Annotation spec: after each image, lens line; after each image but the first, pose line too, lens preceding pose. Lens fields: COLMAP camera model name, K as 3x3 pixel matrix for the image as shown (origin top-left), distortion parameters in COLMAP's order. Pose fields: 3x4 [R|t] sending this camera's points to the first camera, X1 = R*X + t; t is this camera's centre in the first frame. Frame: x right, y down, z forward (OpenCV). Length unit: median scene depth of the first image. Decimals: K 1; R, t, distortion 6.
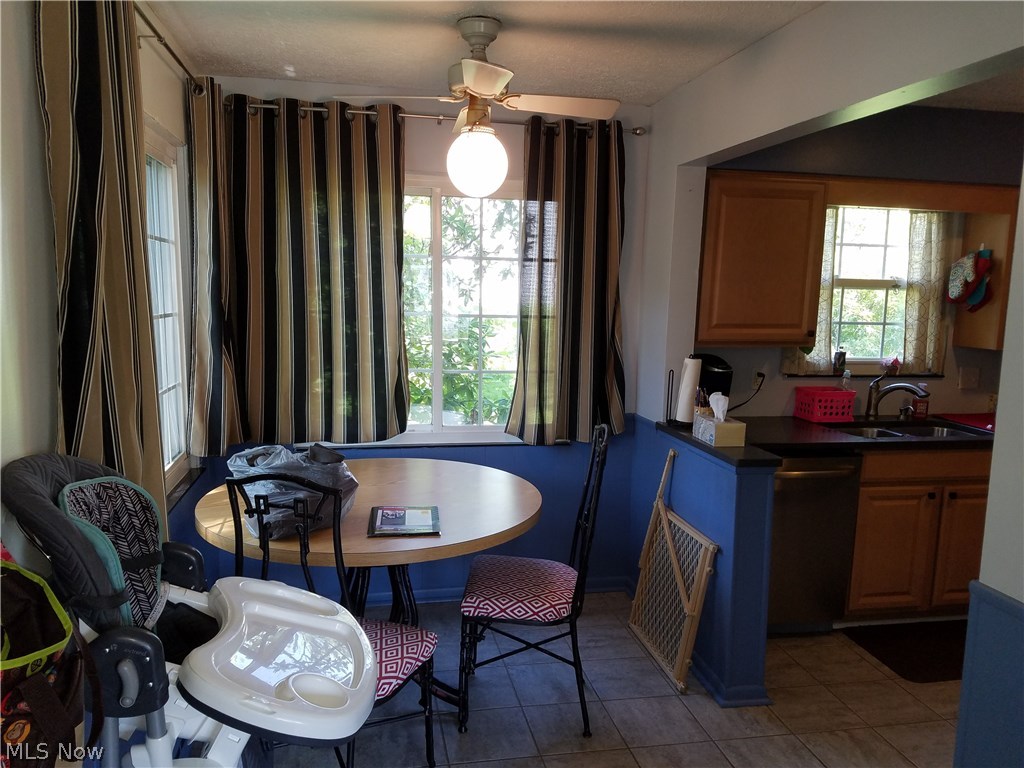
lens RADIAL K [[787.7, 0, 512.0], [0, 787.7, 384.0], [0, 0, 1]] dist [0.192381, -0.286429]
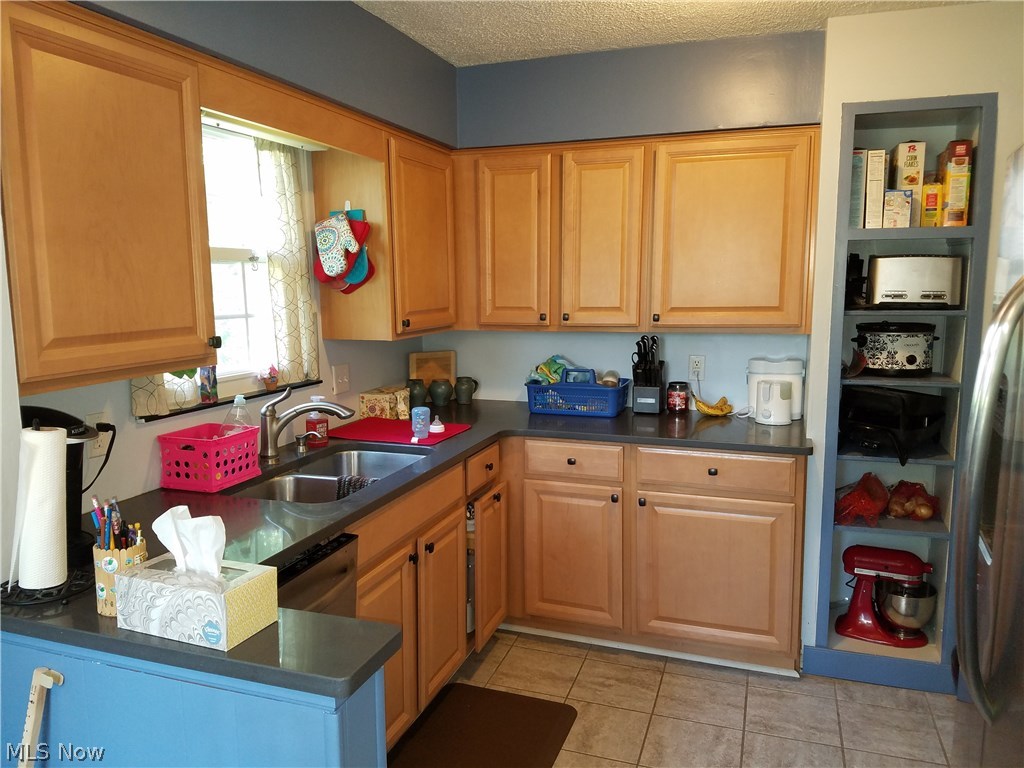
lens RADIAL K [[787.7, 0, 512.0], [0, 787.7, 384.0], [0, 0, 1]] dist [0.192381, -0.286429]
pose [[0.499543, -0.140683, 0.854790, -0.001970], [0.119938, 0.988454, 0.092589, -0.055757], [-0.857946, 0.056270, 0.510649, 0.500954]]
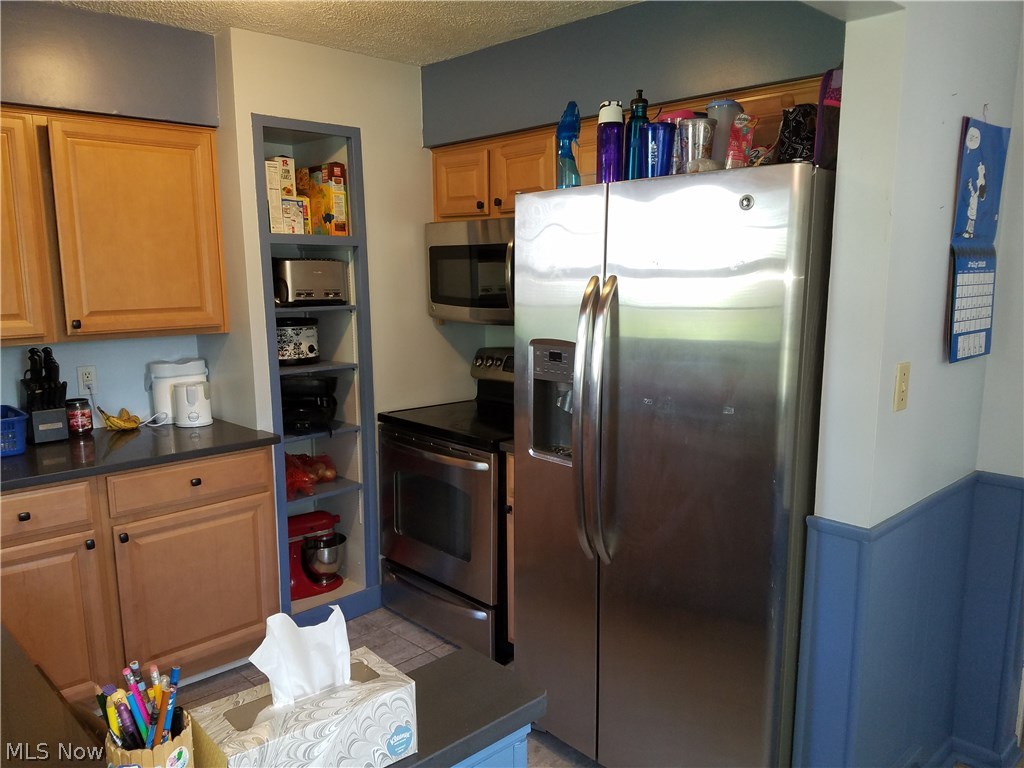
lens RADIAL K [[781.5, 0, 509.8], [0, 781.5, 413.3], [0, 0, 1]] dist [0.089085, -0.001978]
pose [[-0.529186, -0.172149, 0.830859, -0.007316], [0.099342, 0.959898, 0.262158, -0.103066], [-0.842670, 0.221269, -0.490864, 0.847987]]
